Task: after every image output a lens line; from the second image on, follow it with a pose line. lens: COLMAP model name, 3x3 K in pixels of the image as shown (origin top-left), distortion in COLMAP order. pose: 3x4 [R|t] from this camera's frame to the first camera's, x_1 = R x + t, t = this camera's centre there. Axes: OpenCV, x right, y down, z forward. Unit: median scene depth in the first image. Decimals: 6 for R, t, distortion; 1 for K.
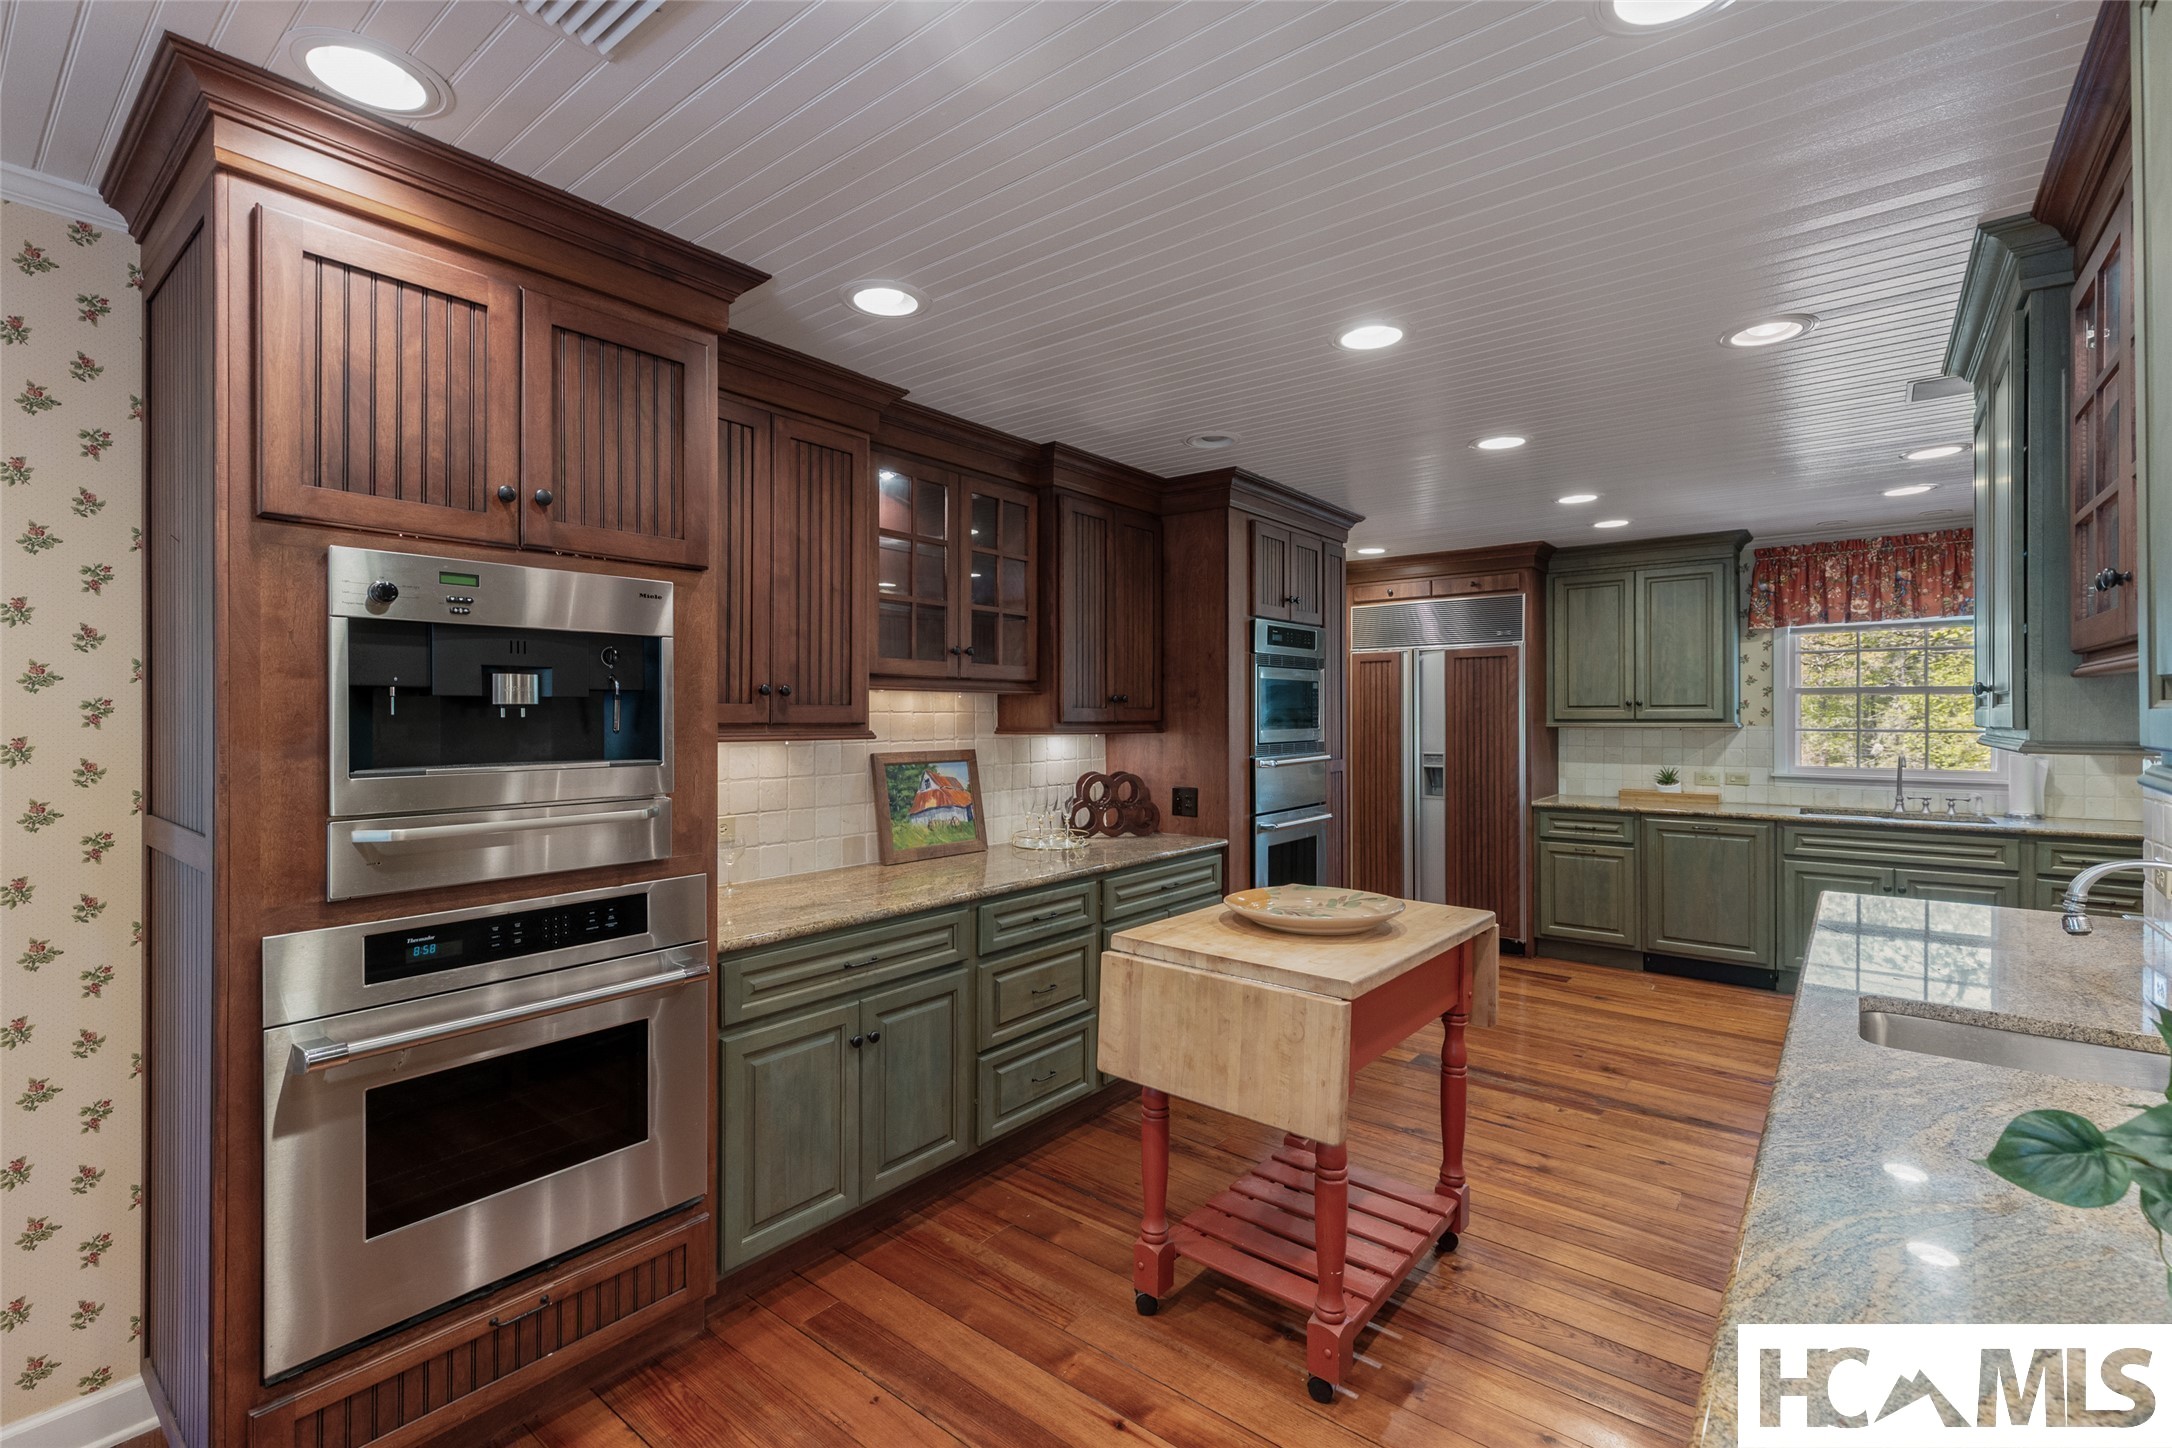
lens RADIAL K [[985.4, 0, 1096.9], [0, 985.4, 729.4], [0, 0, 1]] dist [0.004554, -0.001010]
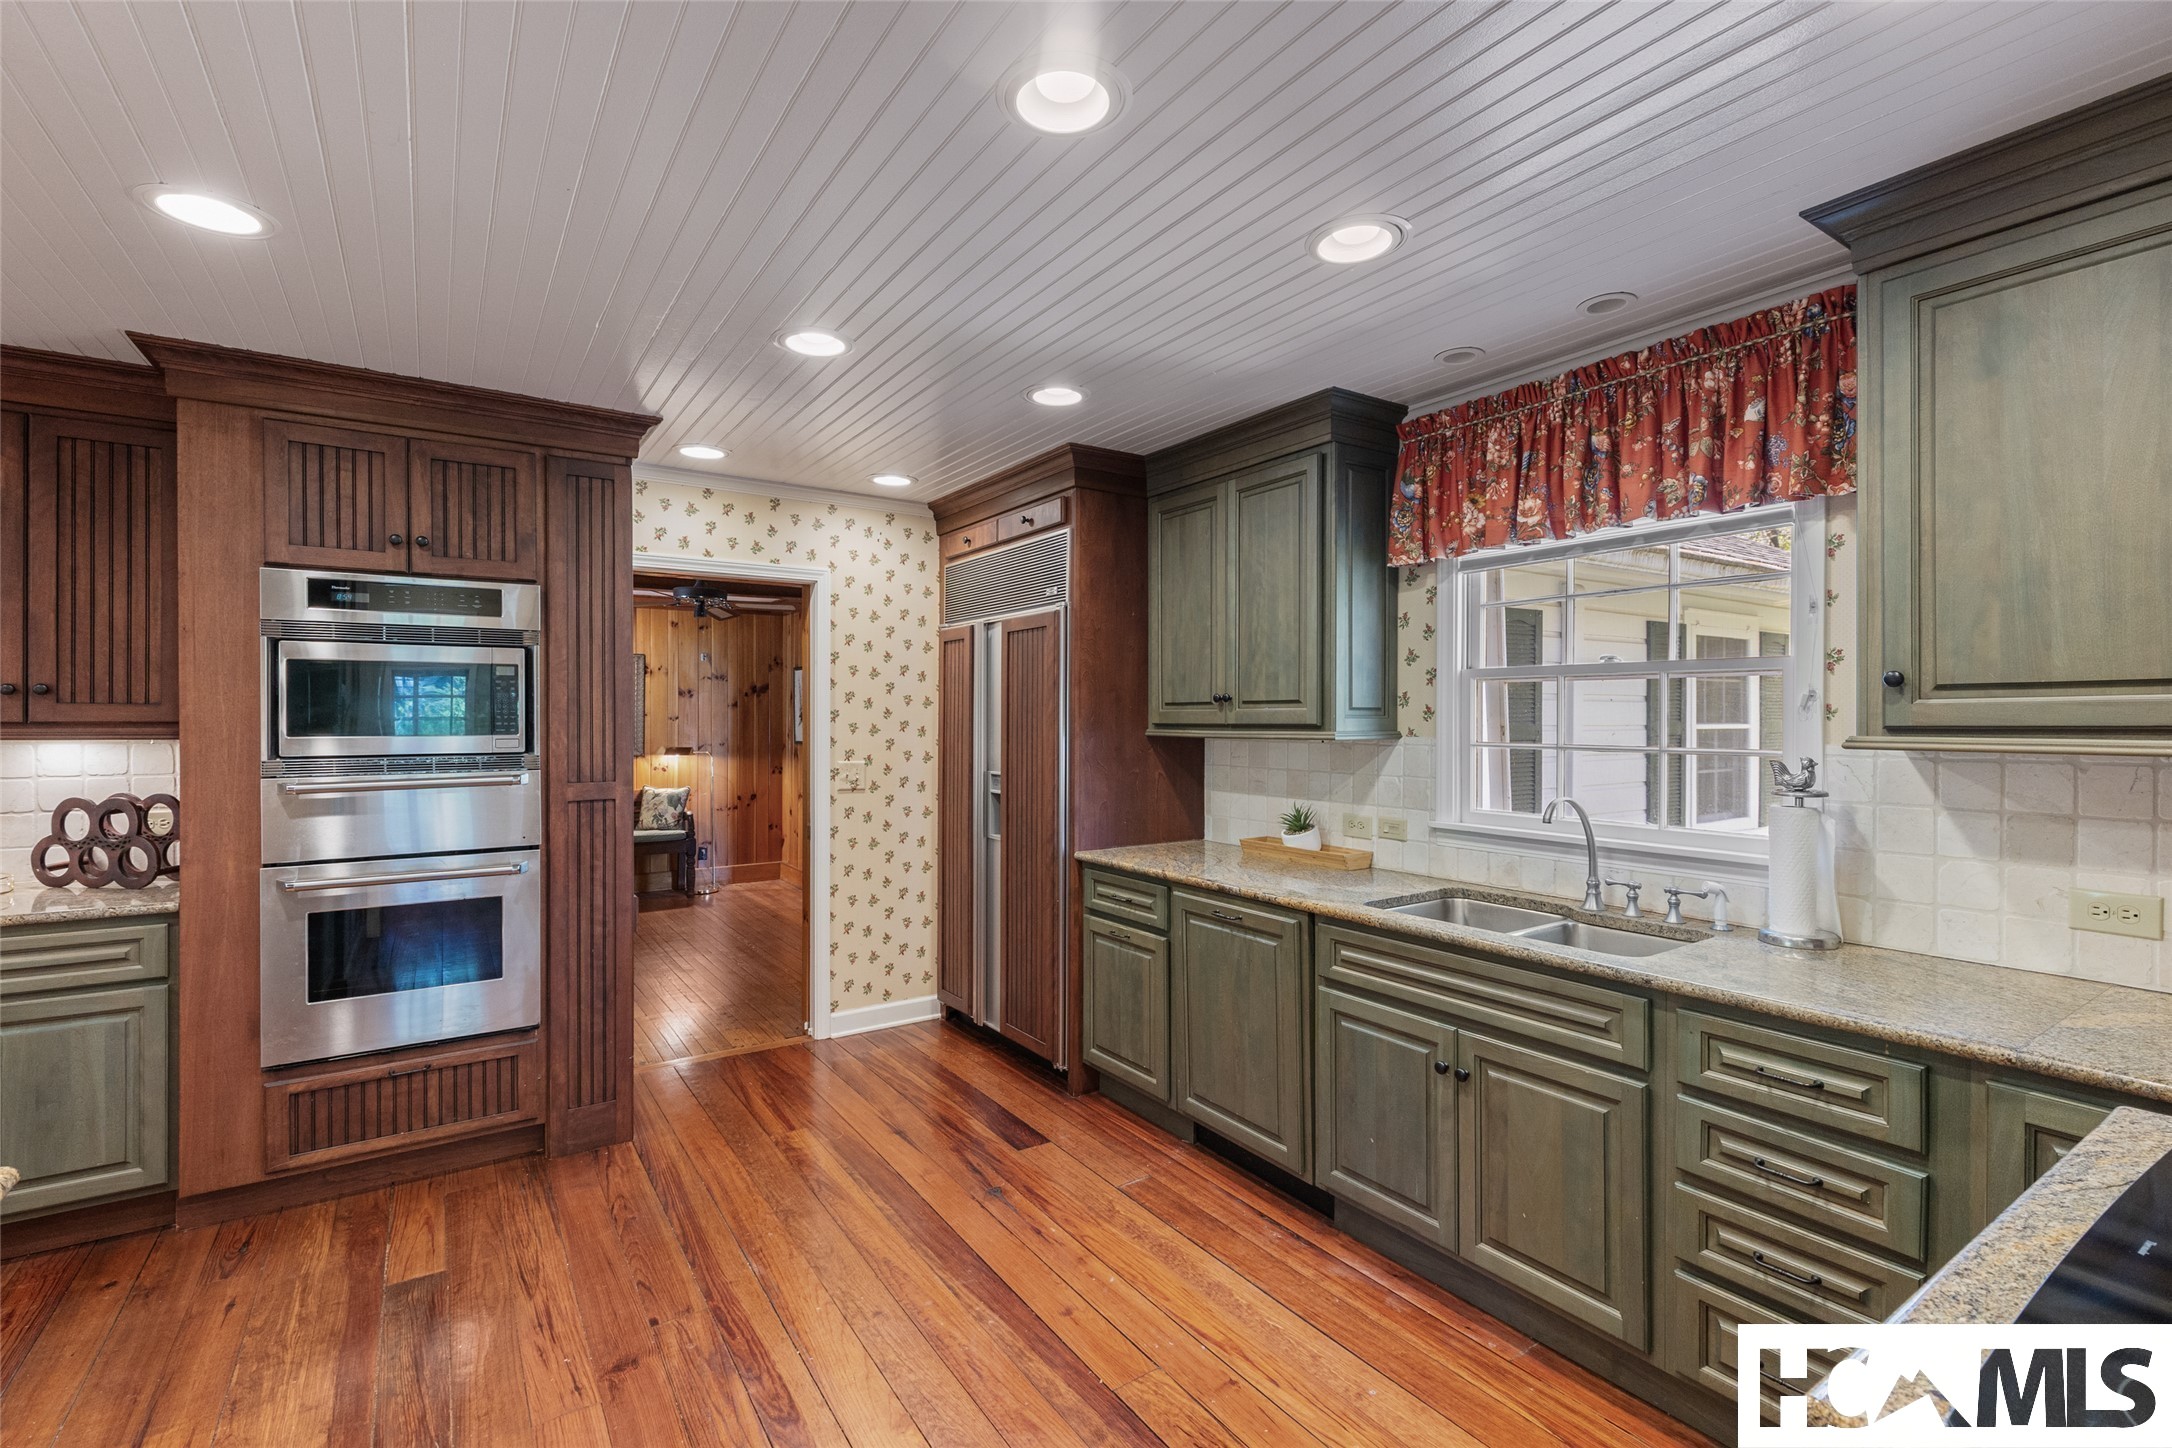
lens RADIAL K [[985.4, 0, 1100.8], [0, 985.4, 730.2], [0, 0, 1]] dist [0.004554, -0.001010]
pose [[0.950823, 0.005272, -0.309689, 1.012790], [-0.005708, 0.999984, -0.000504, -0.009015], [0.309682, 0.002247, 0.950838, 0.608000]]
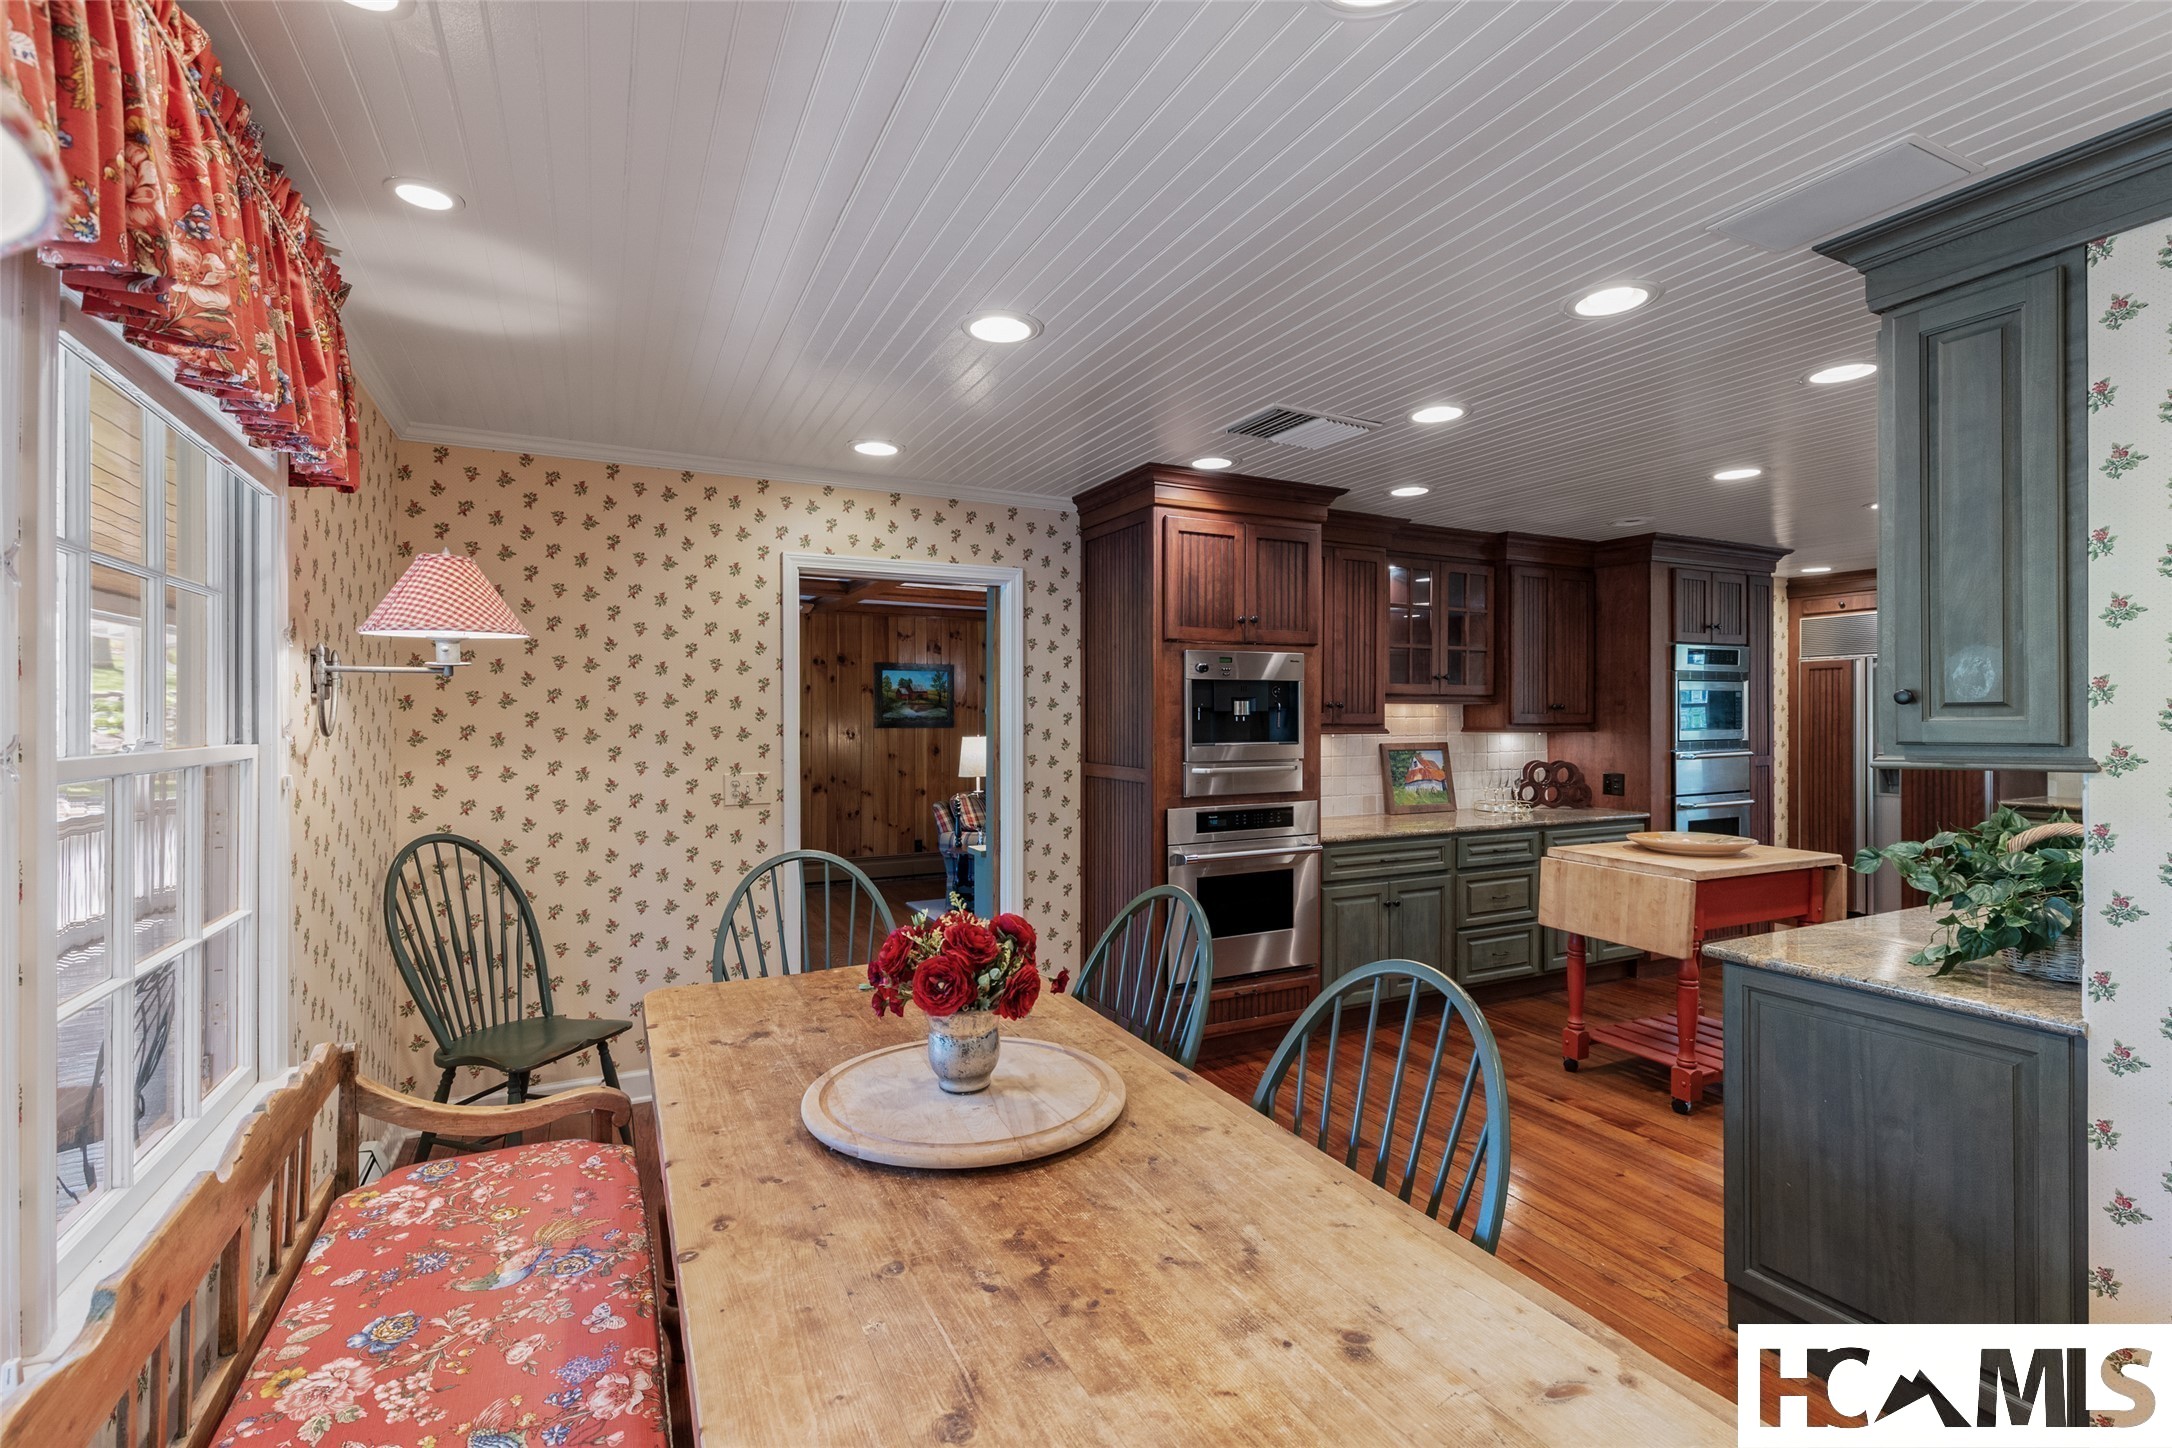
lens RADIAL K [[985.4, 0, 1071.7], [0, 985.4, 721.6], [0, 0, 1]] dist [0.004554, -0.001010]
pose [[0.902204, 0.001370, -0.431307, 0.004809], [-0.005395, 0.999953, -0.008108, 0.004581], [0.431276, 0.009641, 0.902169, -0.571144]]
